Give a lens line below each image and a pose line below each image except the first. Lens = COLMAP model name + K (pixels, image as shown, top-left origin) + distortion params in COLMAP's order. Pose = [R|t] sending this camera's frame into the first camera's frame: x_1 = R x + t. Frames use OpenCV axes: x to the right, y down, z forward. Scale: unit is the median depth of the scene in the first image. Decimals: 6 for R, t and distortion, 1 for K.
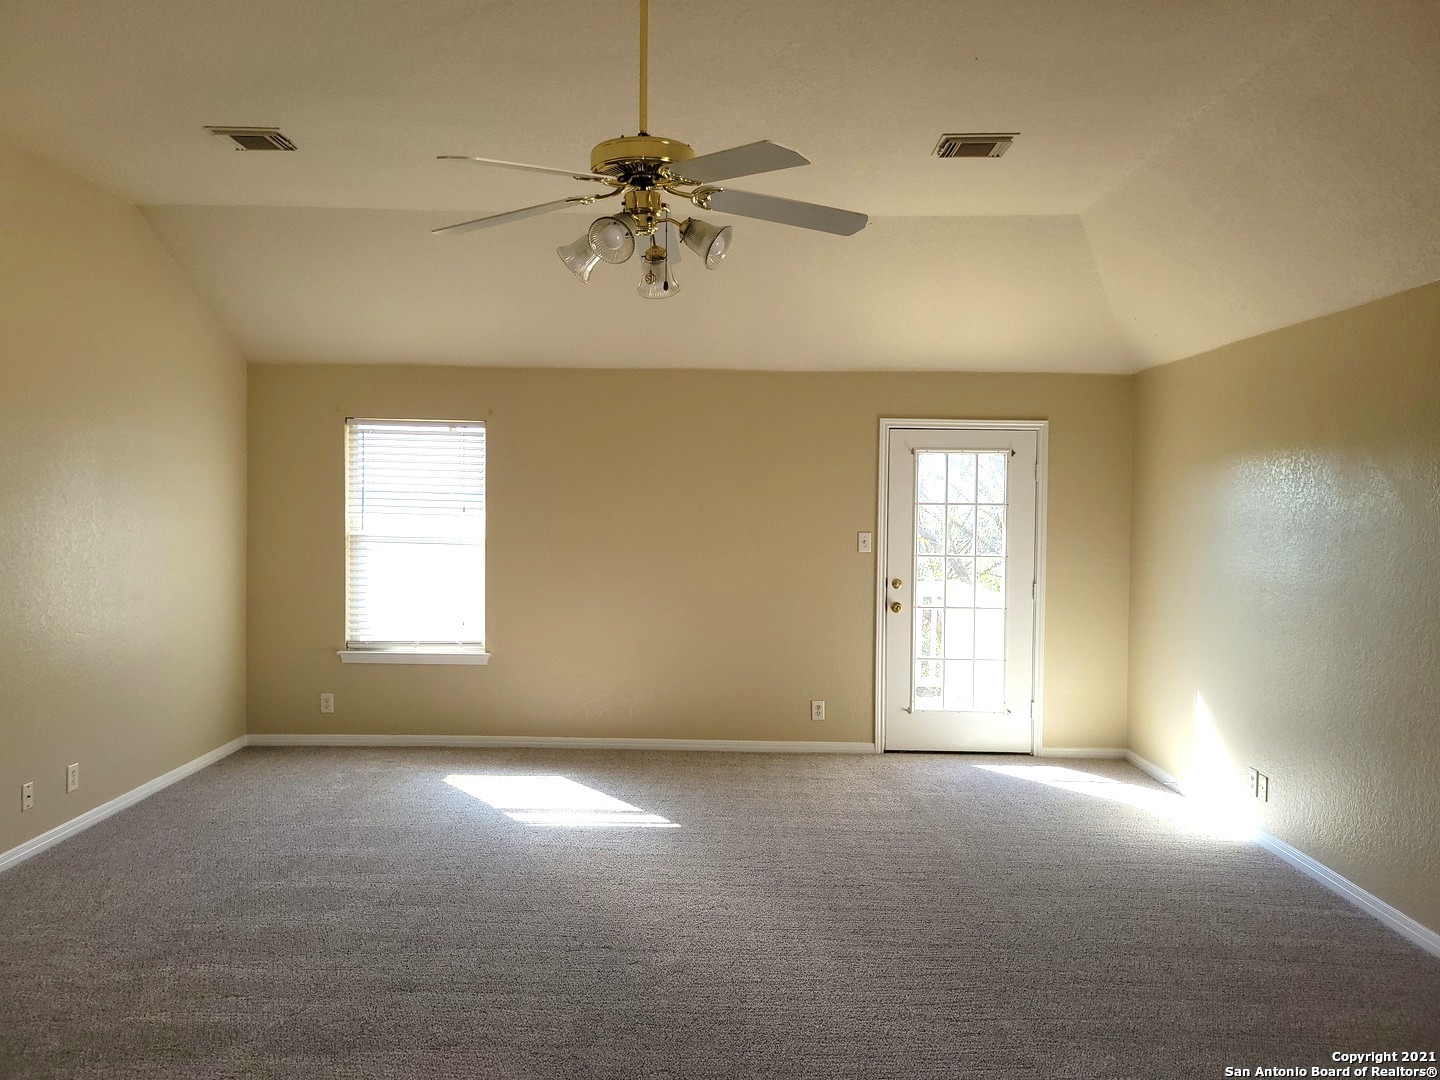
lens RADIAL K [[1081.3, 0, 713.9], [0, 1081.3, 539.3], [0, 0, 1]] dist [0.047568, -0.027791]
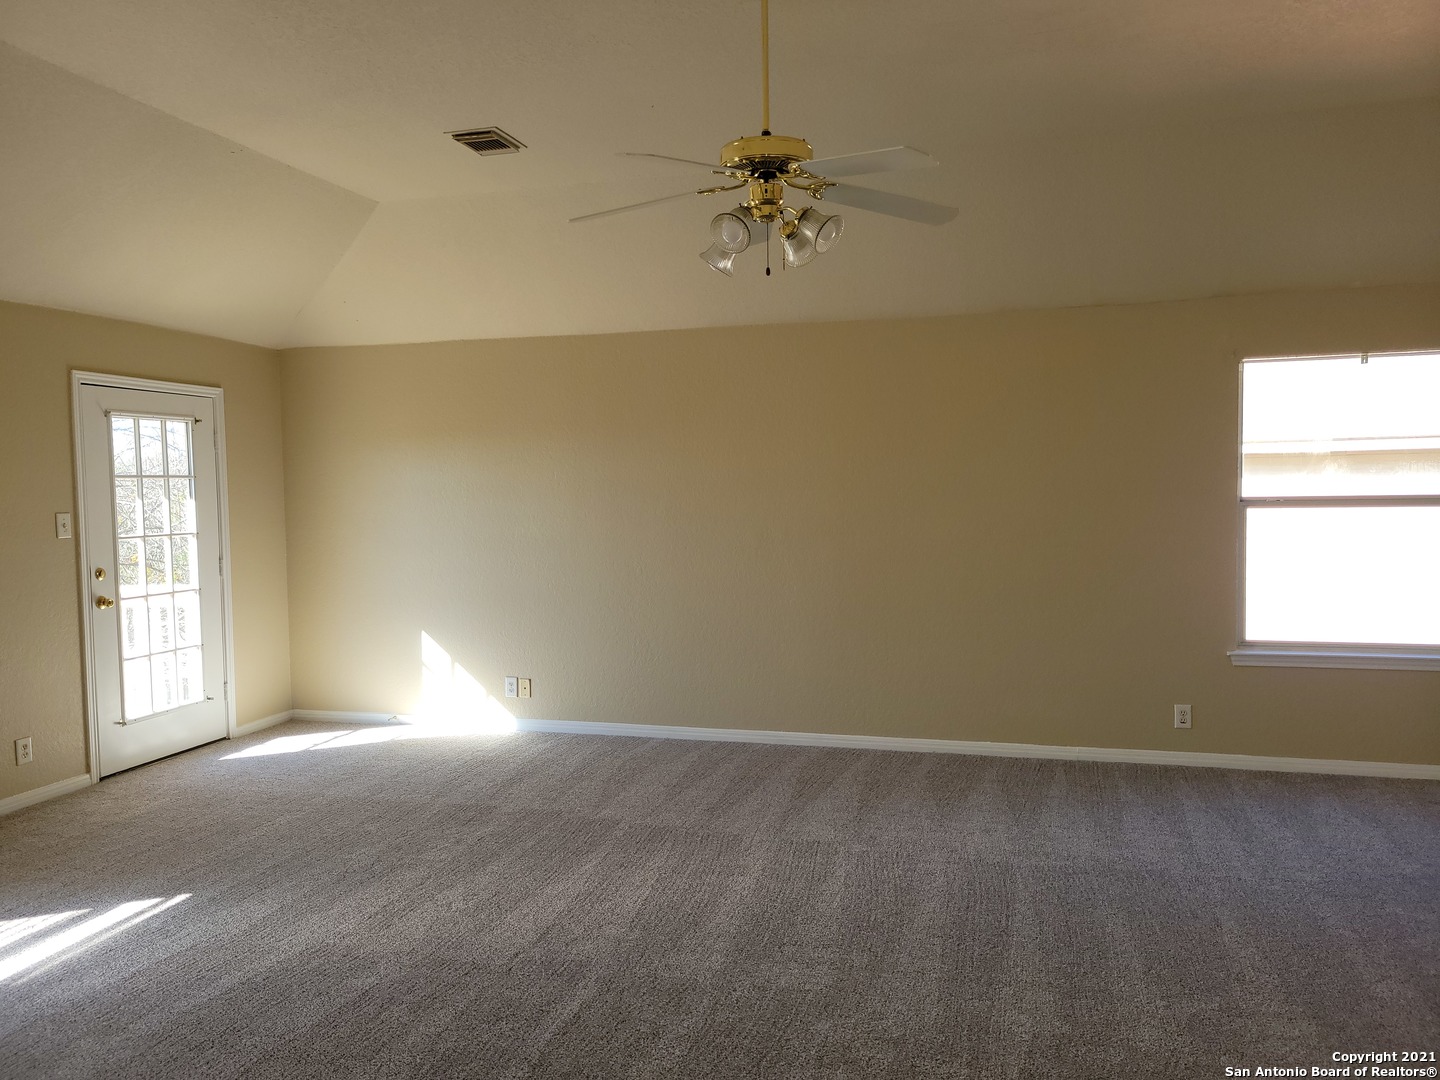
lens RADIAL K [[1081.3, 0, 713.9], [0, 1081.3, 540.1], [0, 0, 1]] dist [0.047568, -0.027791]
pose [[0.259181, -0.066679, 0.963524, -0.511430], [0.049939, 0.997205, 0.055577, -0.007597], [-0.964537, 0.033713, 0.261787, 0.331520]]
